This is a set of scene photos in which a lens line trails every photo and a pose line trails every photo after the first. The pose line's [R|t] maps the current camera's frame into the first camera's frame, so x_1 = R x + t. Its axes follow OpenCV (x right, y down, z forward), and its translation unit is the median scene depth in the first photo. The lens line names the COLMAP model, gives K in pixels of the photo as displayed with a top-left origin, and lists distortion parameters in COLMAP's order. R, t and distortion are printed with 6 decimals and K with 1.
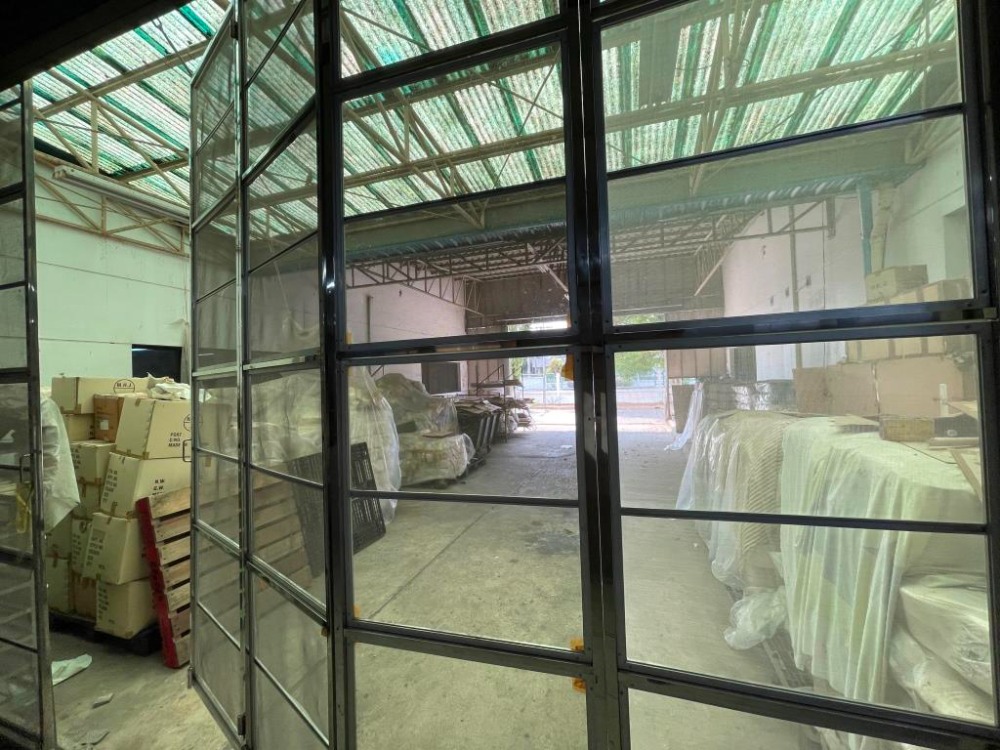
lens RADIAL K [[407.5, 0, 500.0], [0, 407.5, 375.0], [0, 0, 1]] dist [0.001079, 0.000219]
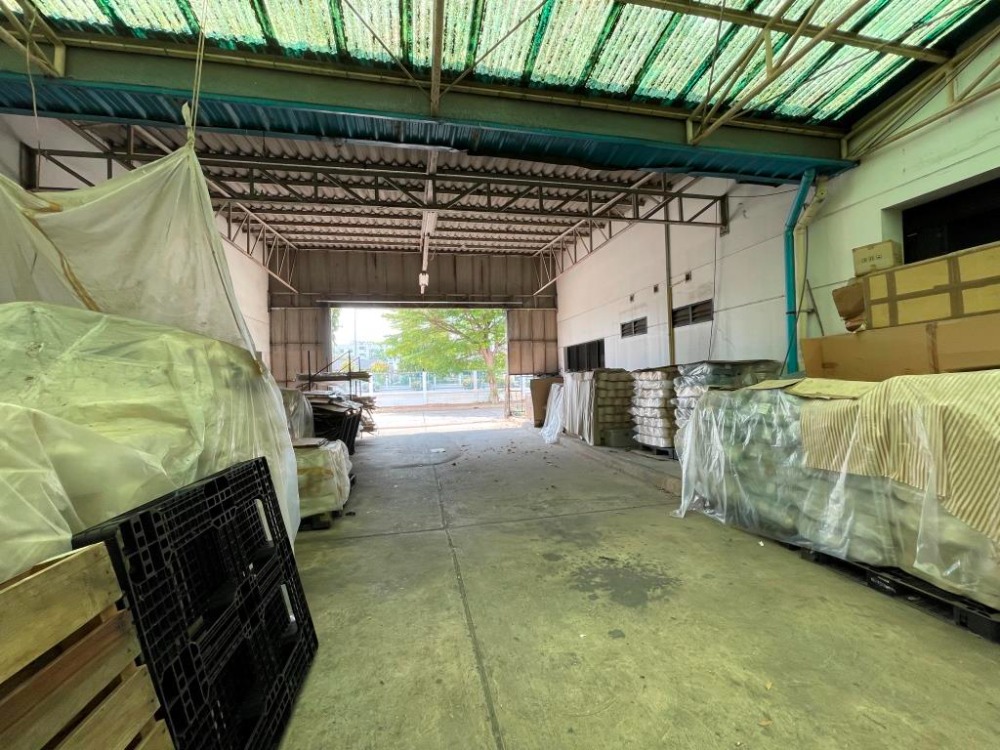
lens RADIAL K [[407.5, 0, 500.0], [0, 407.5, 375.0], [0, 0, 1]] dist [0.001079, 0.000219]
pose [[0.863984, 0.012489, 0.503365, -0.322863], [-0.003097, 0.999805, -0.019489, 0.079835], [-0.503510, 0.015279, 0.863854, 0.460882]]
